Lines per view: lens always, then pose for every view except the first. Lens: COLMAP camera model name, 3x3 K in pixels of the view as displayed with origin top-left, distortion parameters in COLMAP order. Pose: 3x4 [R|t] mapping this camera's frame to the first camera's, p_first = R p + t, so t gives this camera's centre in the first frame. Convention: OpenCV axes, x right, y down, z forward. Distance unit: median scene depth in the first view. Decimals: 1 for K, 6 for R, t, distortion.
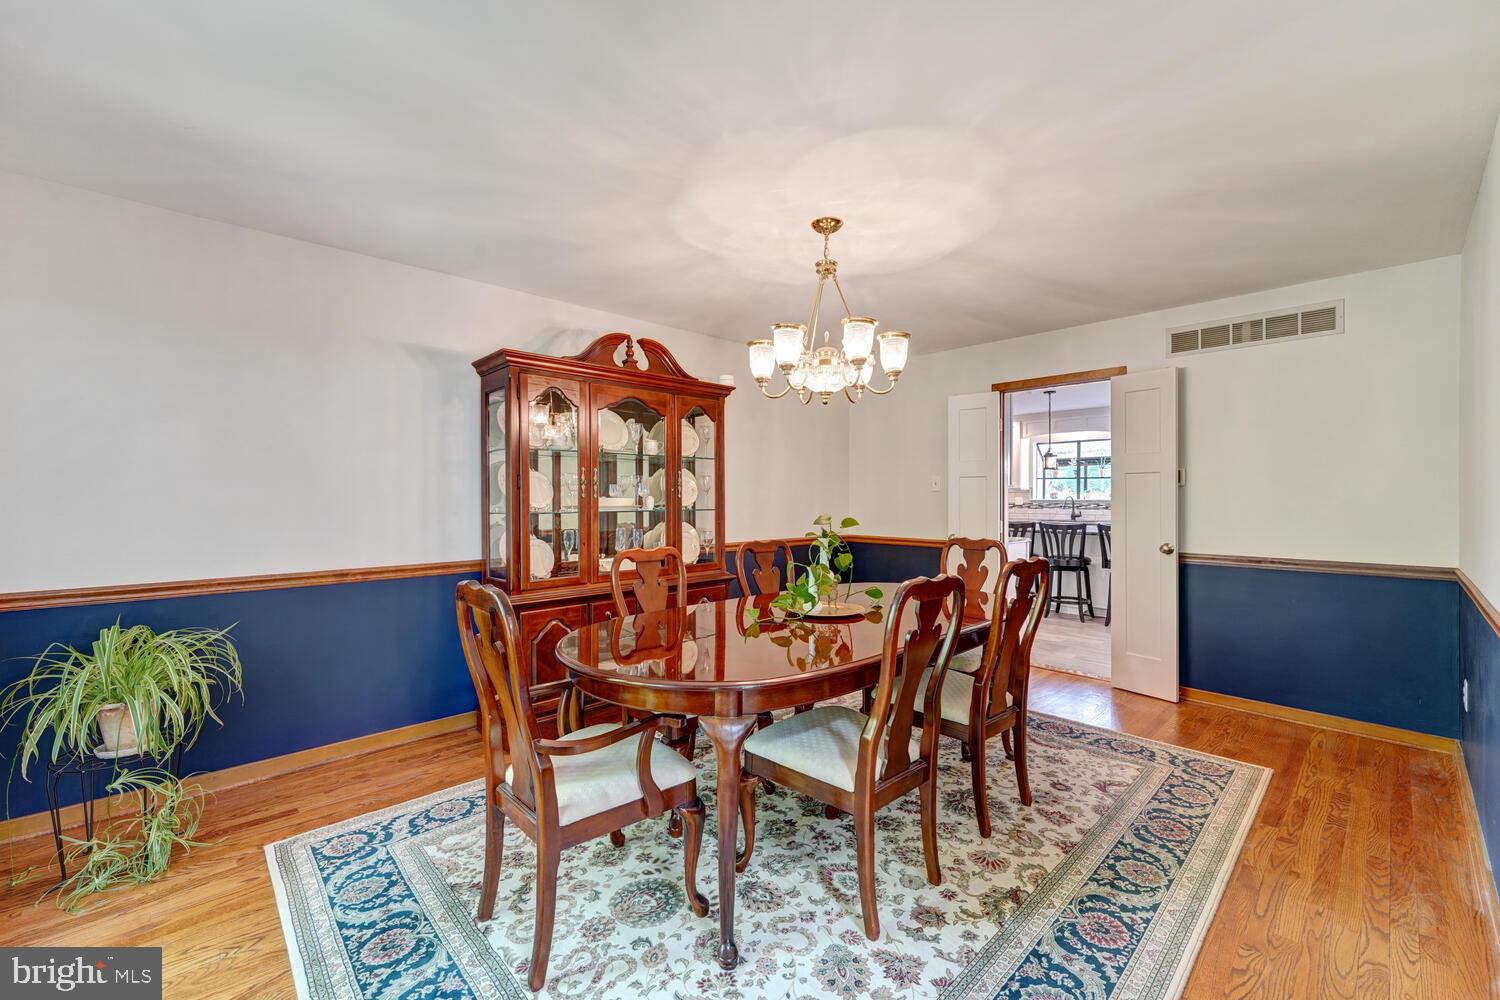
lens RADIAL K [[615.5, 0, 749.3], [0, 615.5, 494.9], [0, 0, 1]] dist [0.004544, 0.000500]
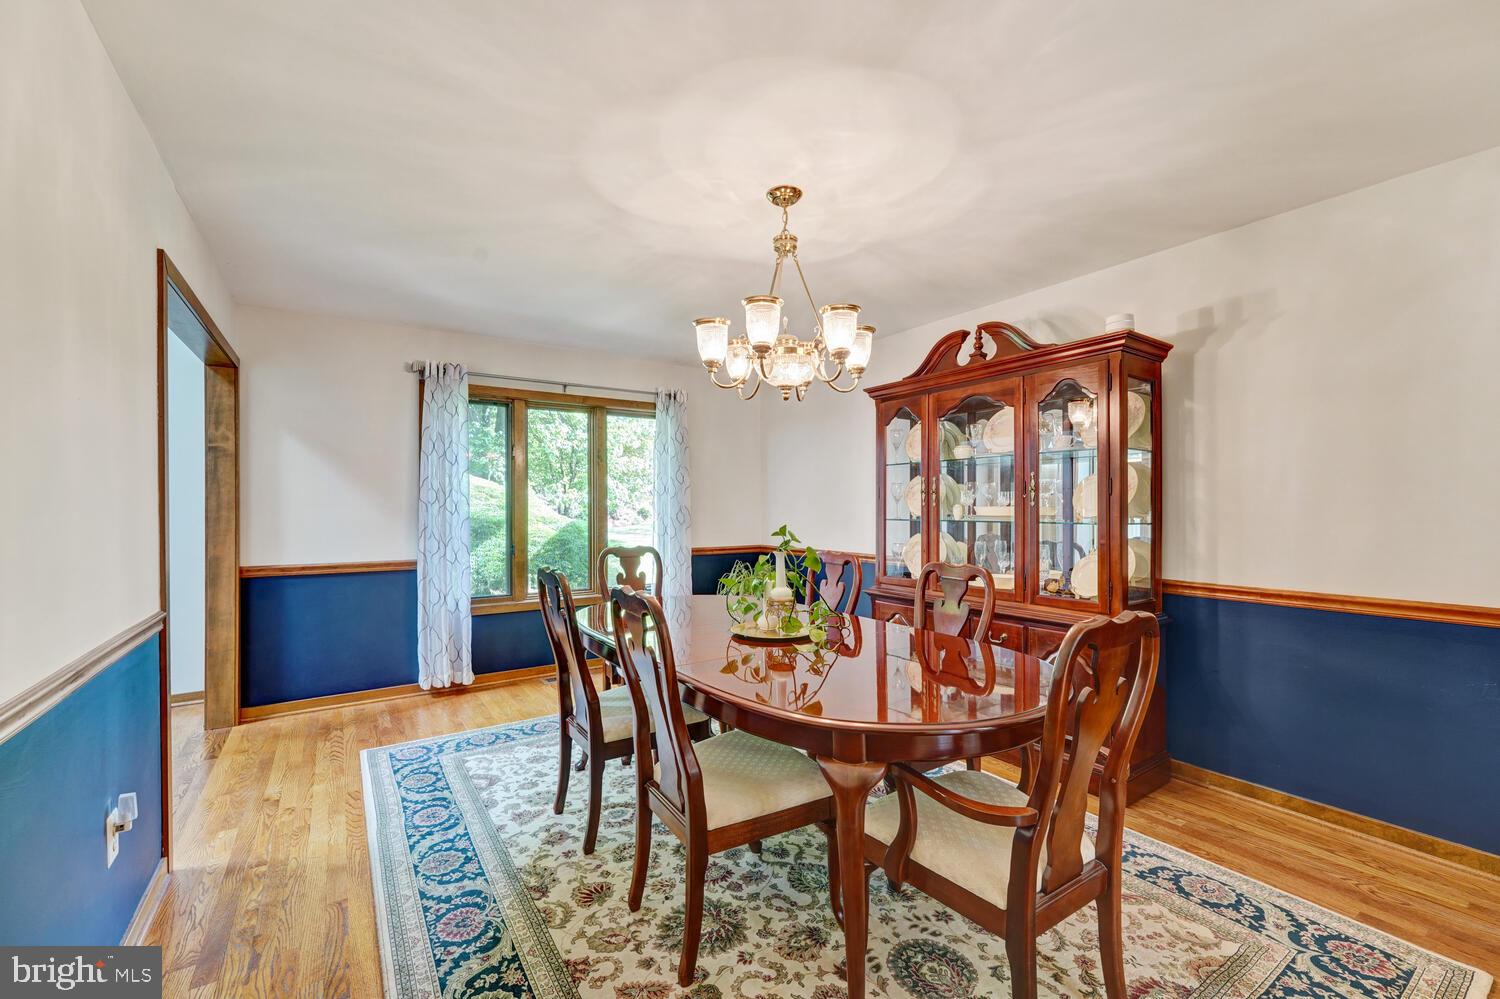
lens RADIAL K [[615.5, 0, 745.4], [0, 615.5, 506.2], [0, 0, 1]] dist [0.004544, 0.000500]
pose [[-0.177425, -0.000605, -0.984134, 1.412982], [0.001735, 0.999998, -0.000928, 0.008963], [0.984133, -0.001872, -0.177424, 1.552951]]
